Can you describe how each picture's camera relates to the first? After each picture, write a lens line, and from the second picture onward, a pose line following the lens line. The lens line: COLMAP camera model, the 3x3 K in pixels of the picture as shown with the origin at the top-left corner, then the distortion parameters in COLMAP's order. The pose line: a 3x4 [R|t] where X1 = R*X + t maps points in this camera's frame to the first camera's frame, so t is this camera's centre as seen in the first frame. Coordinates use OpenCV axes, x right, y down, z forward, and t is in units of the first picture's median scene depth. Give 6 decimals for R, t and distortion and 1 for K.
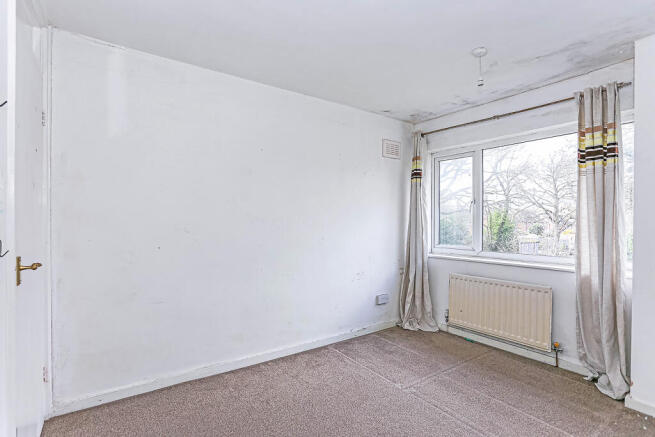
lens RADIAL K [[322.6, 0, 327.5], [0, 322.6, 218.5], [0, 0, 1]] dist [-0.053587, 0.025881]
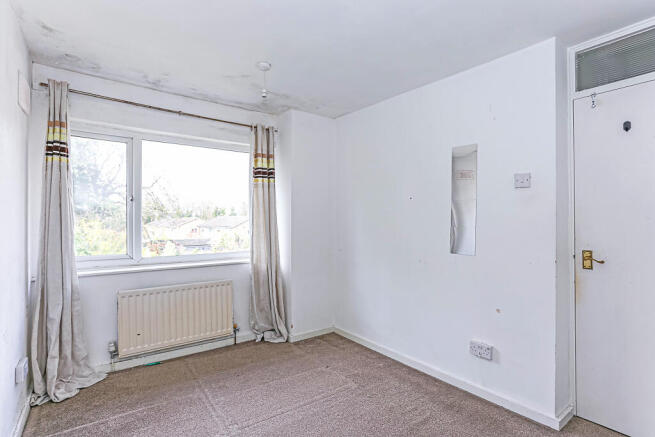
lens RADIAL K [[322.6, 0, 327.5], [0, 322.6, 218.5], [0, 0, 1]] dist [-0.053587, 0.025881]
pose [[-0.035723, 0.003214, 0.999357, -0.451291], [-0.010558, 0.999938, -0.003594, -0.006916], [-0.999306, -0.010679, -0.035686, 0.624602]]
